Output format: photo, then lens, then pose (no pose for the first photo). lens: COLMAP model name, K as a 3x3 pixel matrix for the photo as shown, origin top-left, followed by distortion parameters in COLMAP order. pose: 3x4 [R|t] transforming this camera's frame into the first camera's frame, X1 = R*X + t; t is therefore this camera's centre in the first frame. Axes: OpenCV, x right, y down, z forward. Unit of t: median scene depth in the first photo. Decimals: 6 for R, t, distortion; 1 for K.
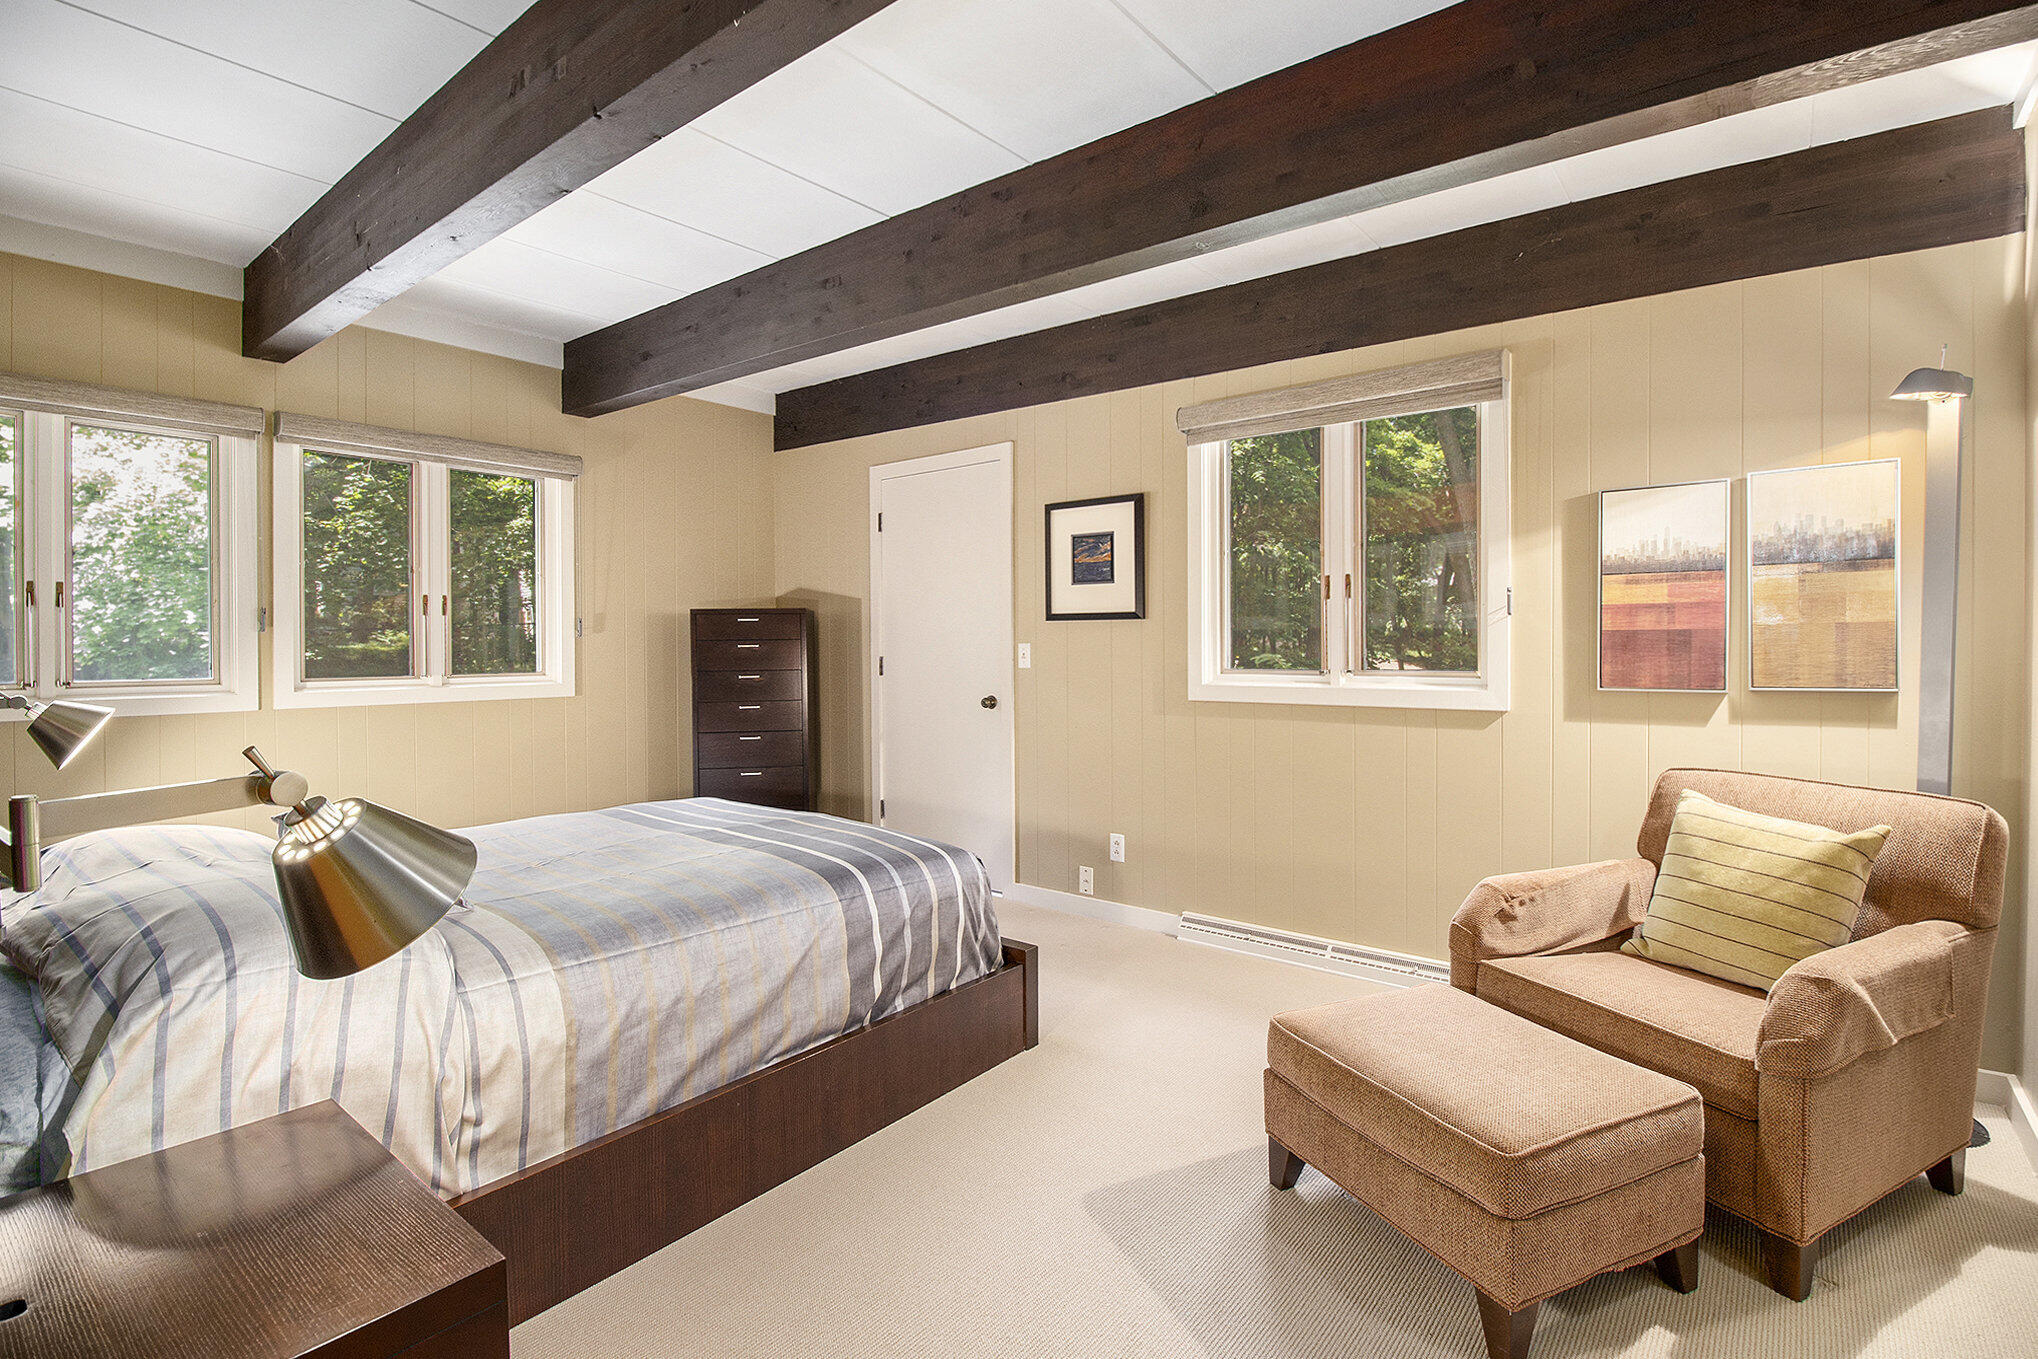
lens RADIAL K [[952.8, 0, 1016.2], [0, 952.8, 653.6], [0, 0, 1]] dist [0.000943, 0.000343]
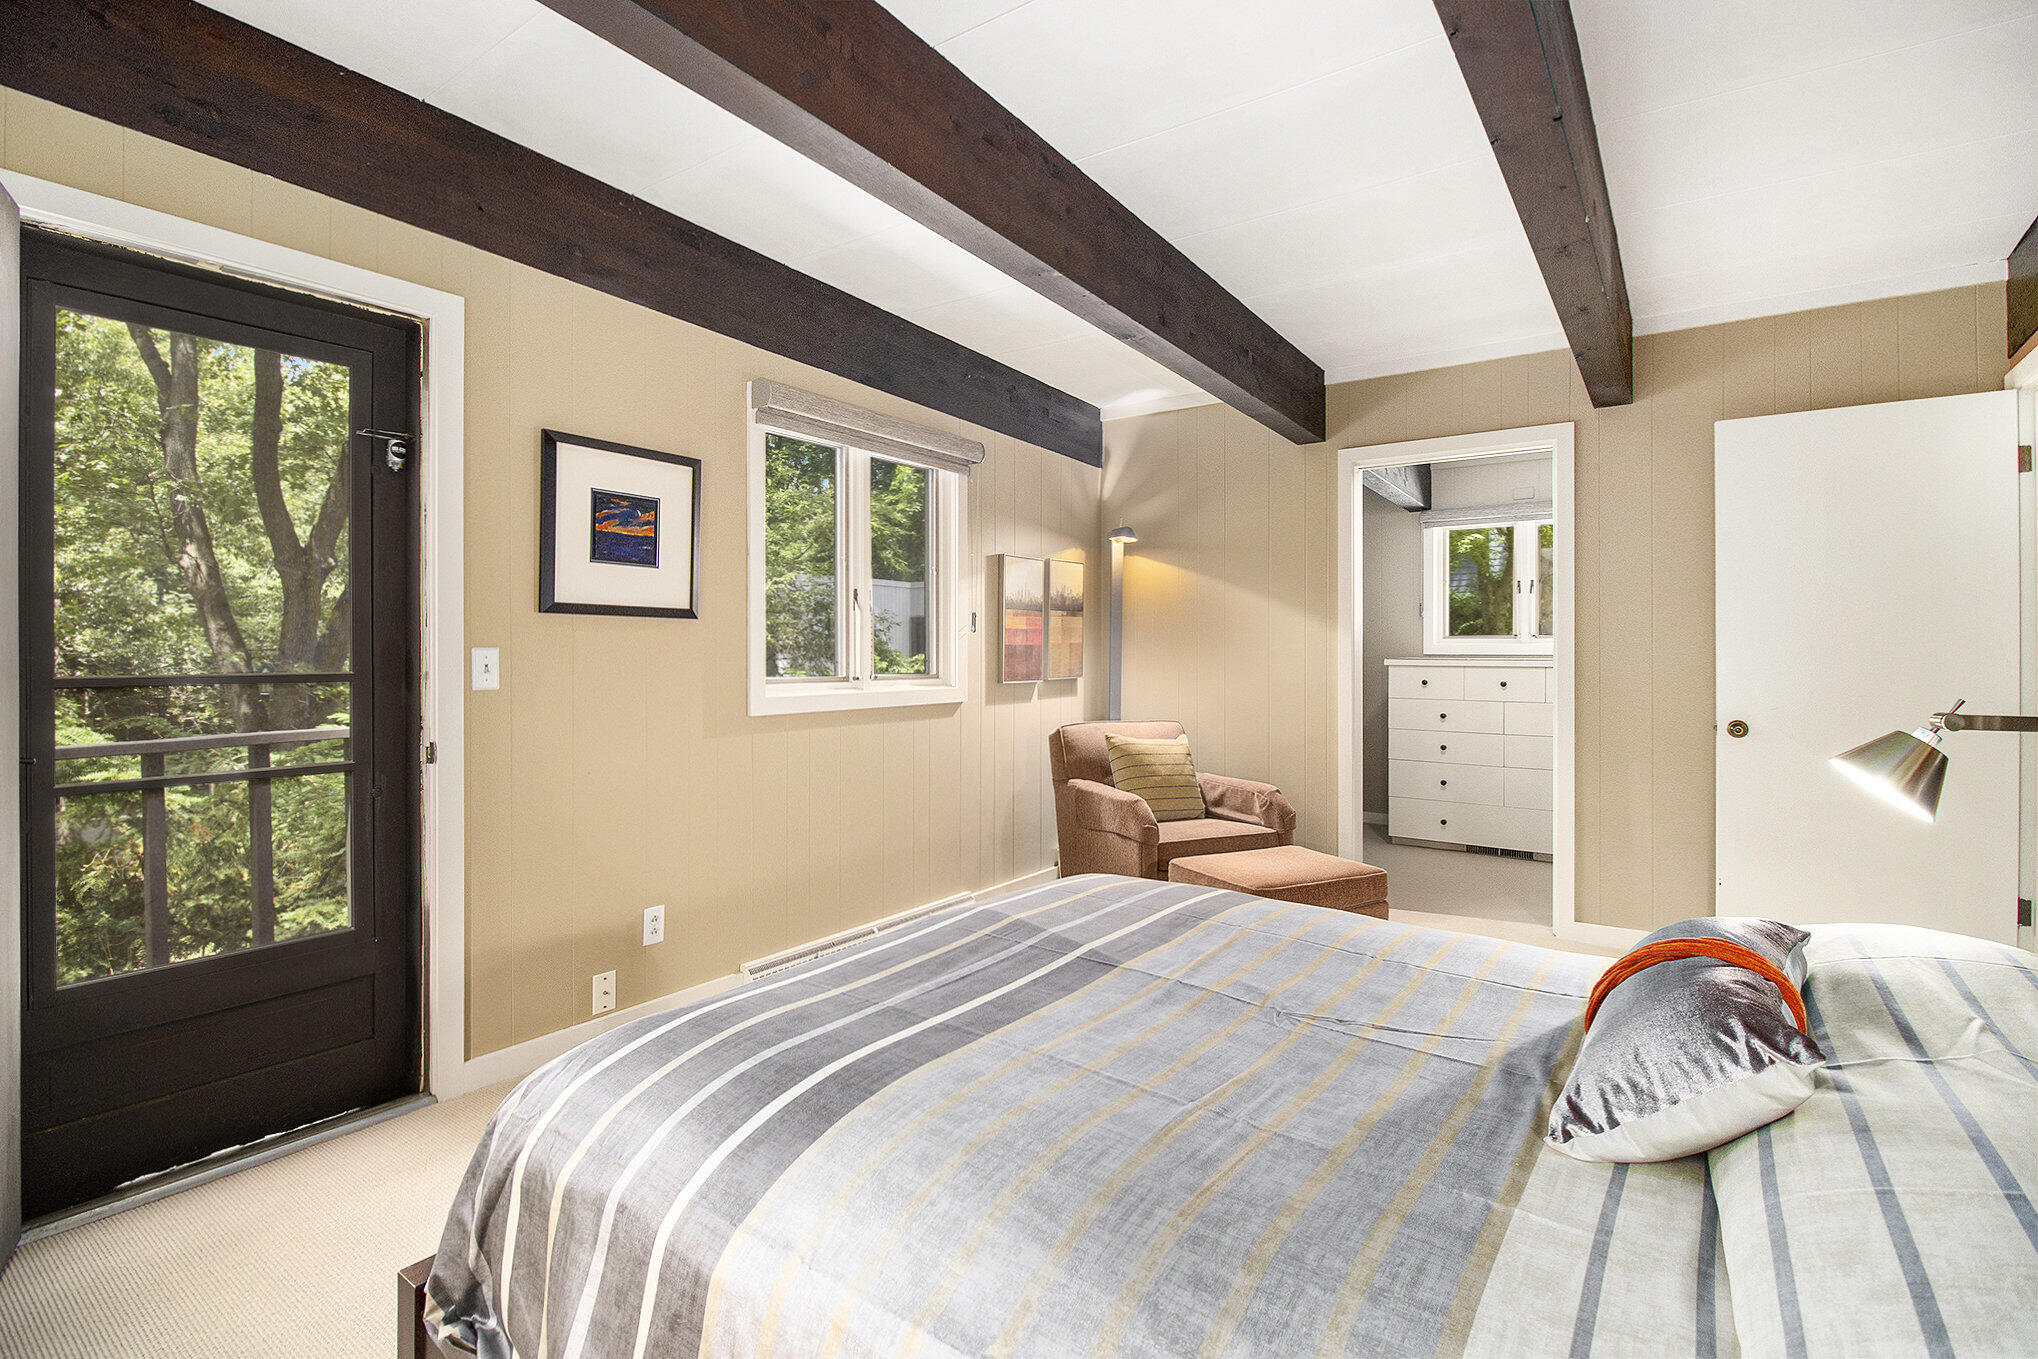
lens RADIAL K [[952.8, 0, 1016.2], [0, 952.8, 653.6], [0, 0, 1]] dist [0.000943, 0.000343]
pose [[-0.062239, 0.002881, 0.998057, -0.723976], [0.005489, 0.999982, -0.002544, -0.004567], [-0.998046, 0.005320, -0.062253, 0.848266]]
